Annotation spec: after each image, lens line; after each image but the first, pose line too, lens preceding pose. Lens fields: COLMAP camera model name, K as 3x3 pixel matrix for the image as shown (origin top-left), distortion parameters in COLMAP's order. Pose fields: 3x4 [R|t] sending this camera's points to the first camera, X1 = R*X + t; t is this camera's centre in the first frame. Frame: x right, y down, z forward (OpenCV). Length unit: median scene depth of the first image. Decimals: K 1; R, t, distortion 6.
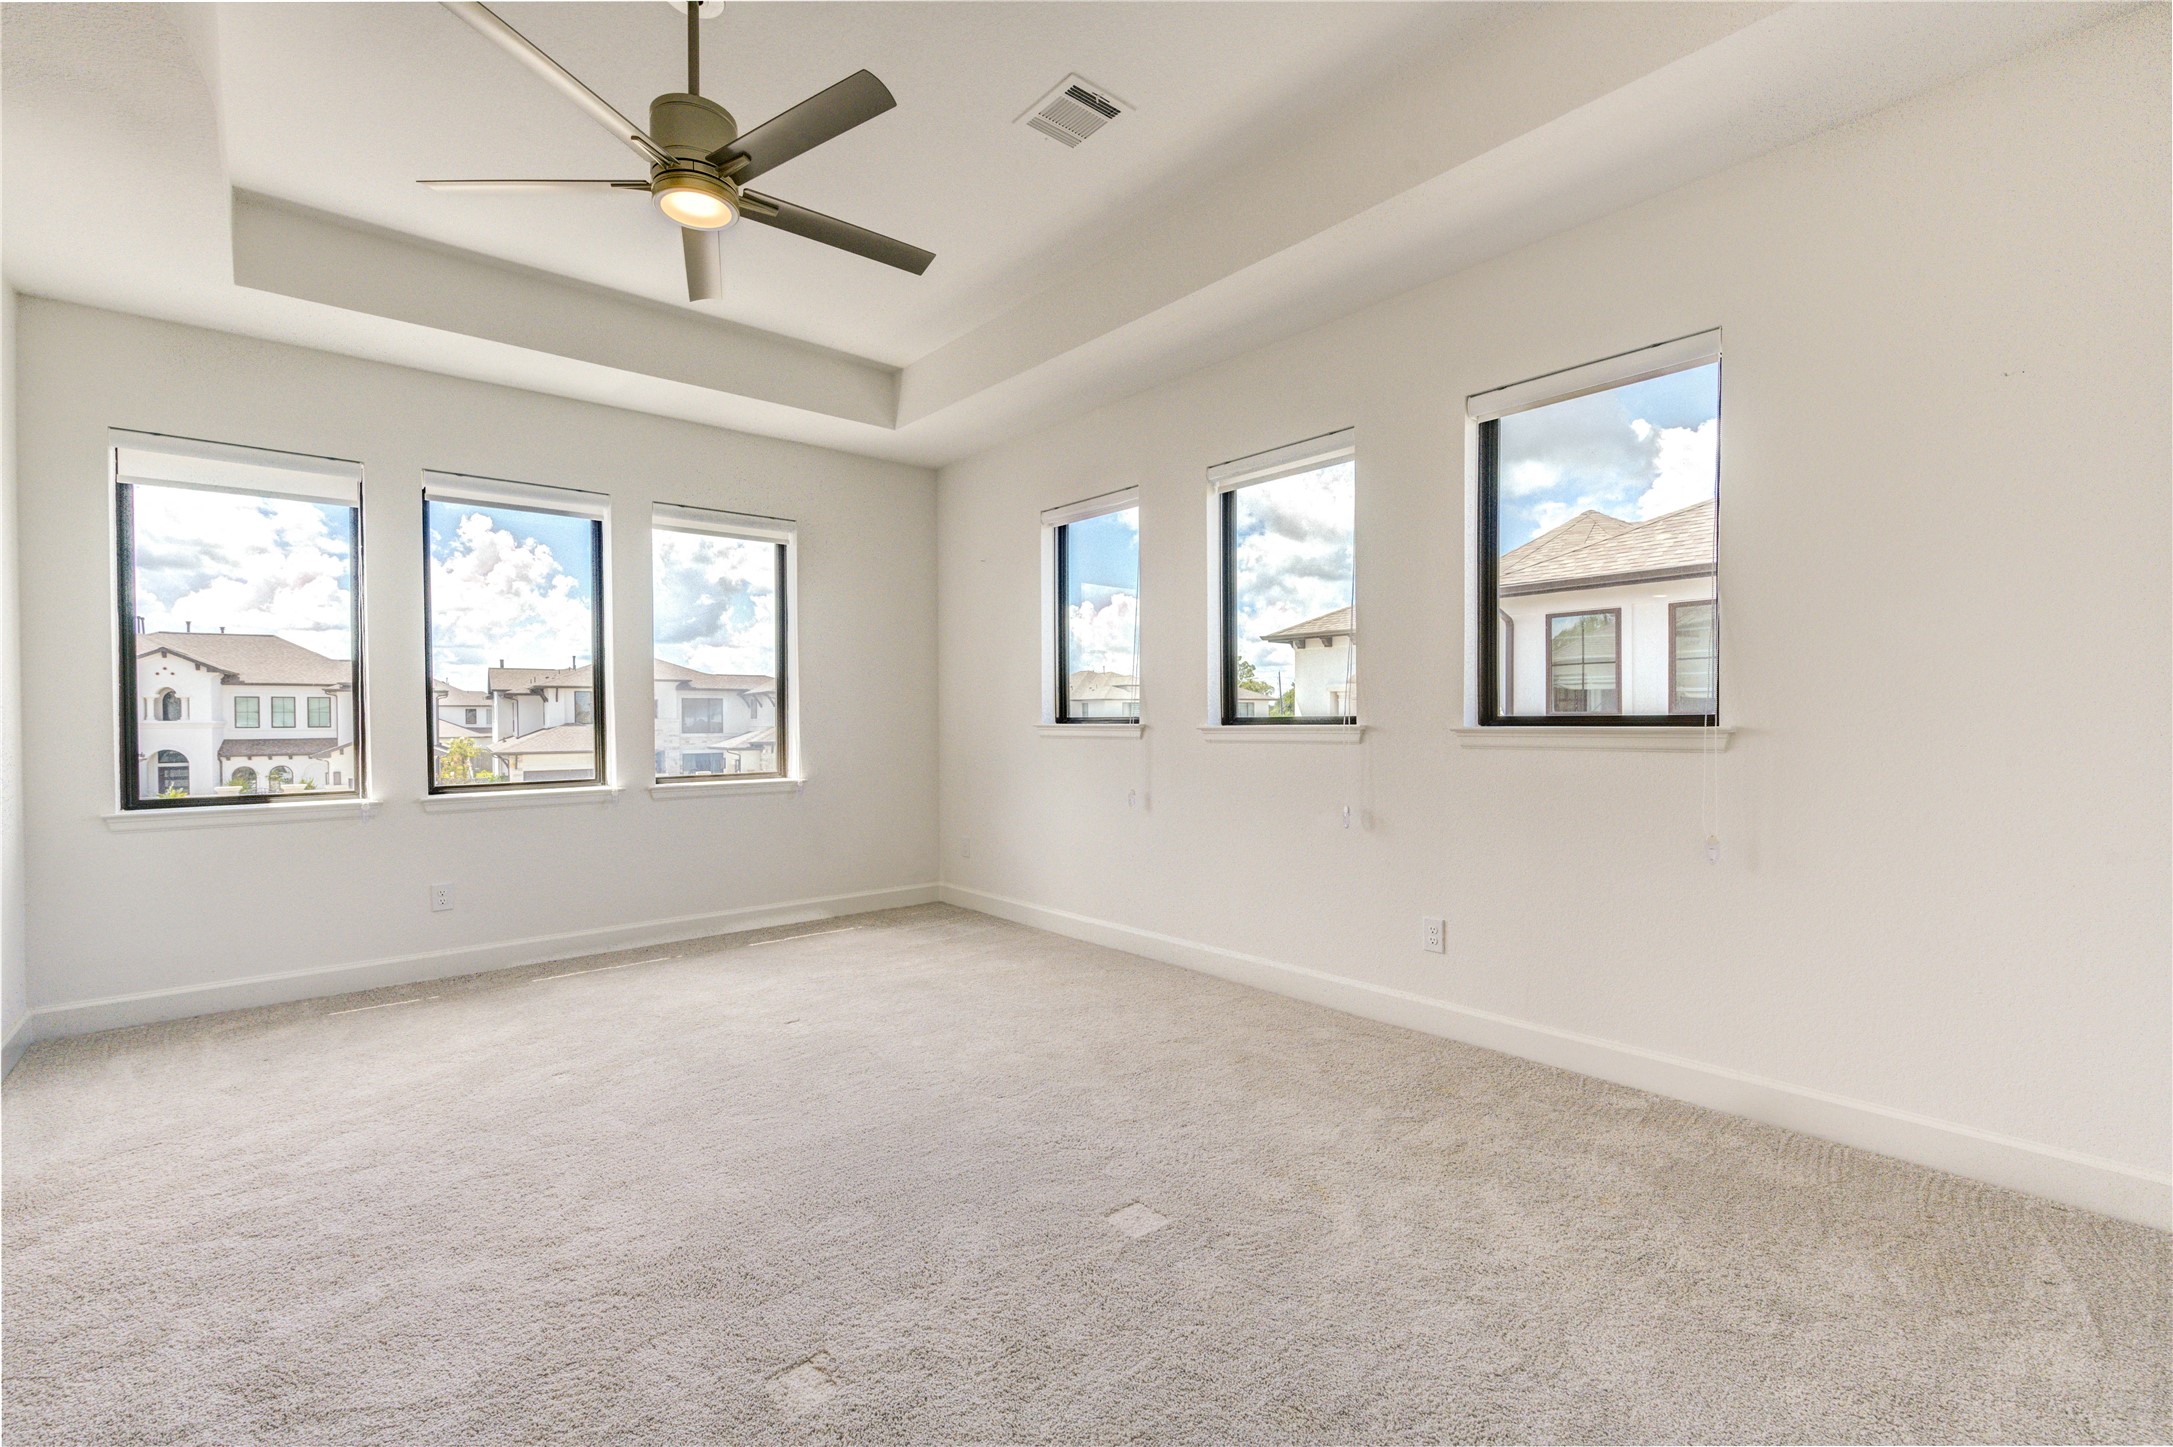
lens RADIAL K [[947.4, 0, 1086.8], [0, 947.4, 721.1], [0, 0, 1]] dist [-0.002072, -0.000009]
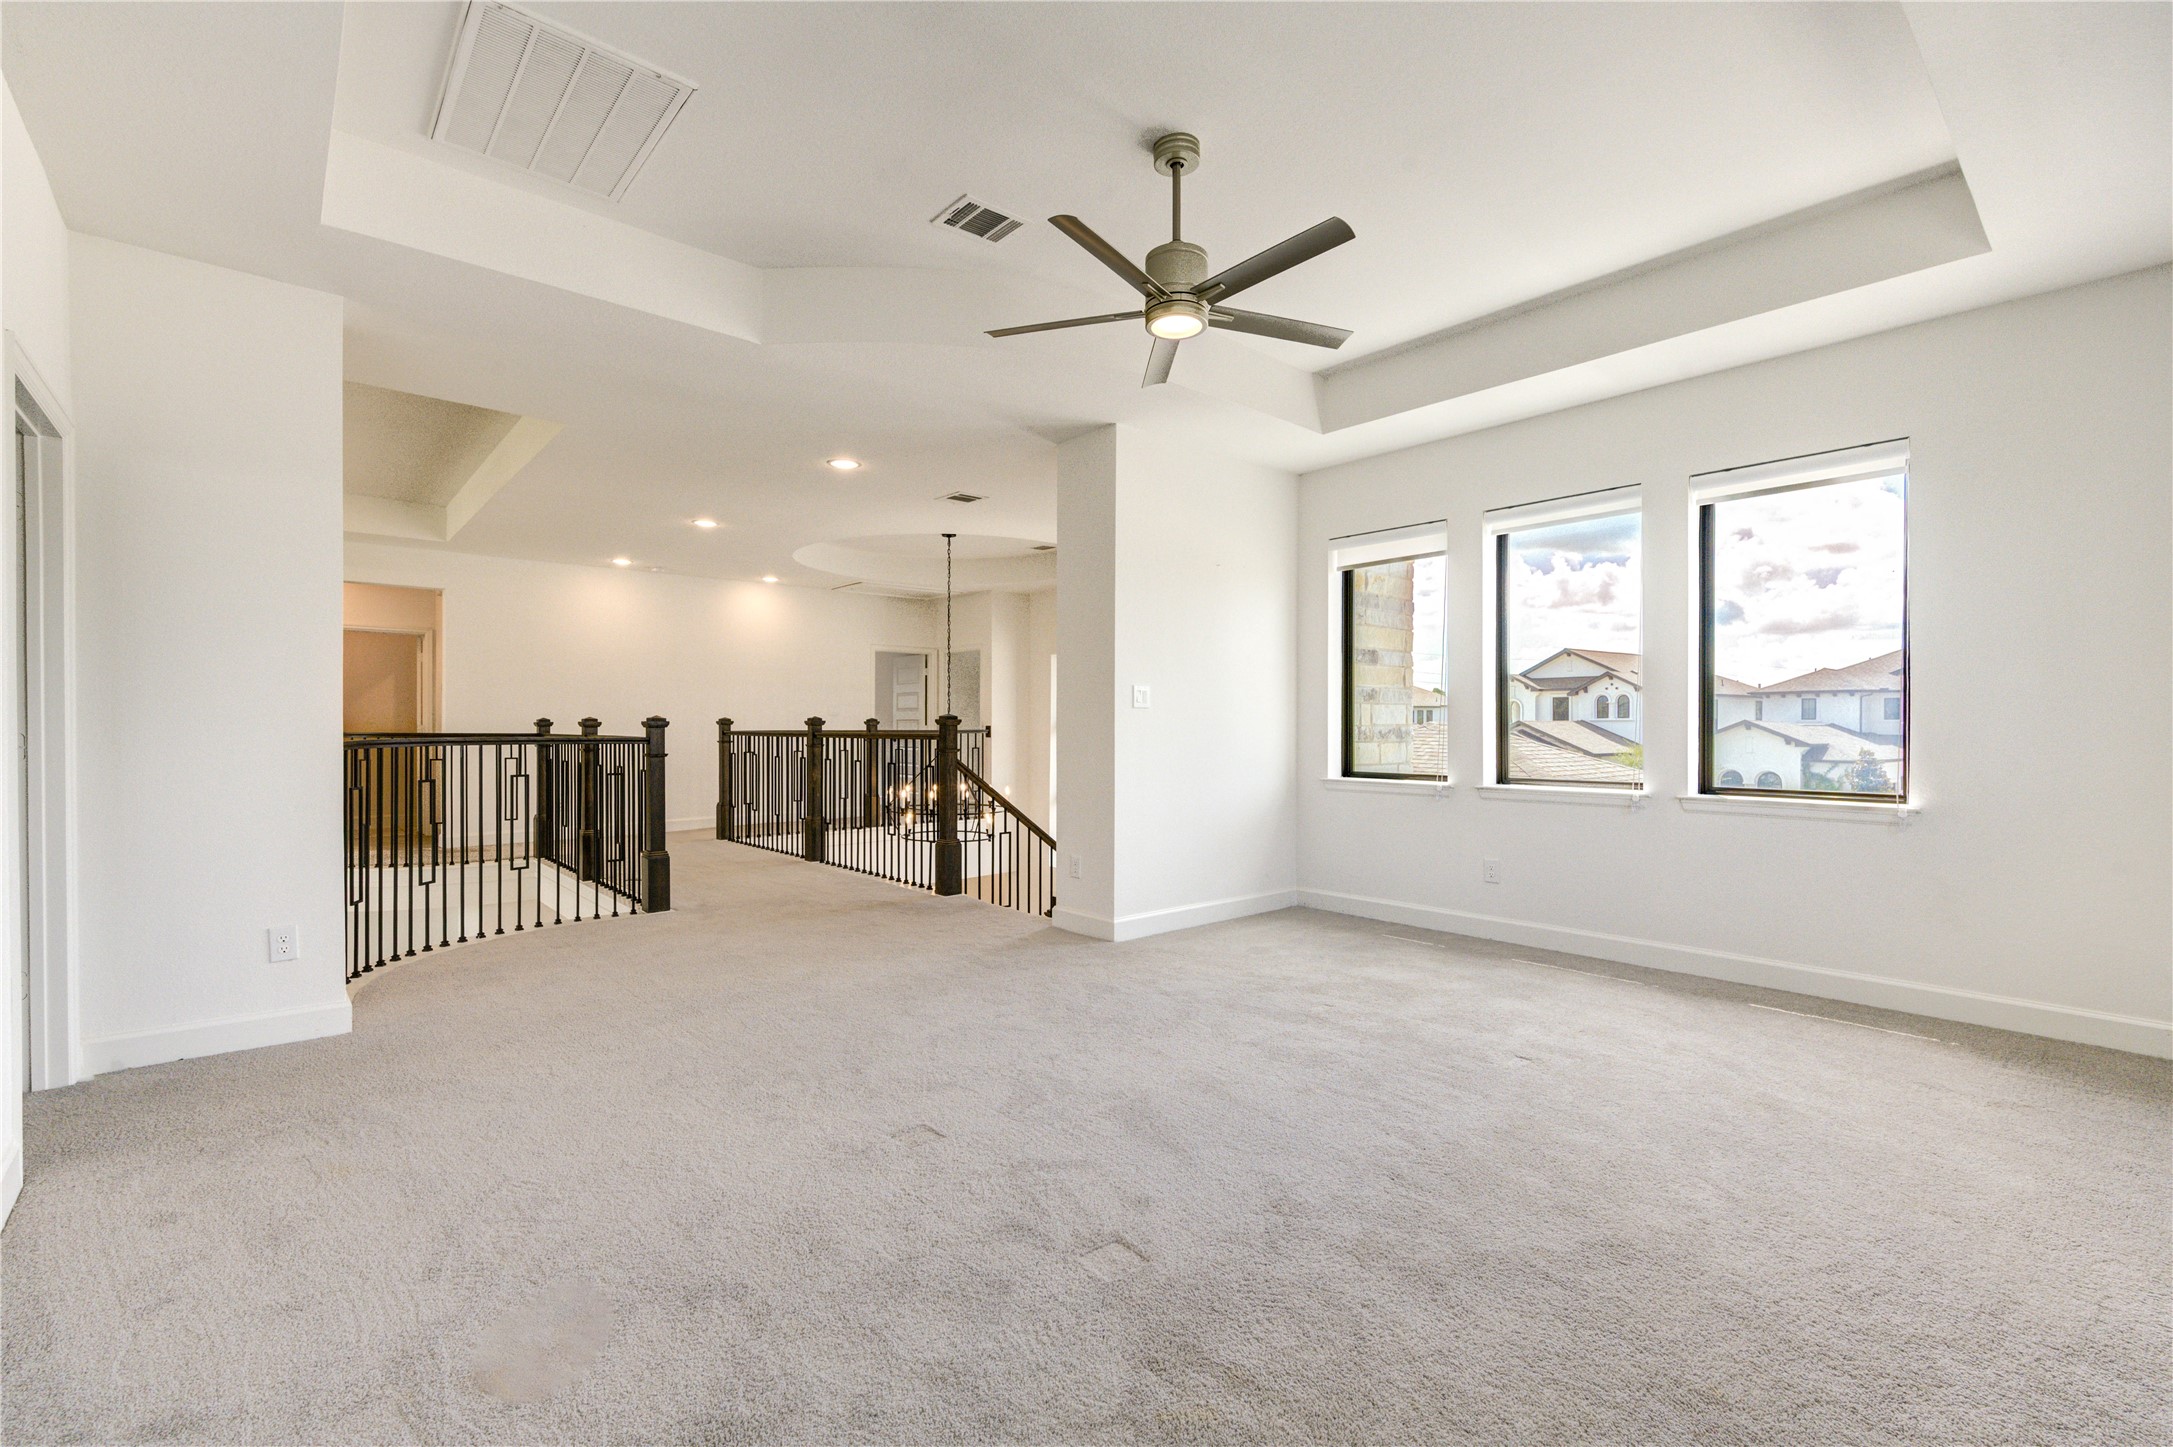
lens RADIAL K [[947.4, 0, 1080.2], [0, 947.4, 728.9], [0, 0, 1]] dist [-0.002072, -0.000009]
pose [[-0.023832, 0.012519, -0.999638, 0.634426], [0.005982, 0.999905, 0.012379, -0.009235], [0.999698, -0.005685, -0.023905, 0.639302]]
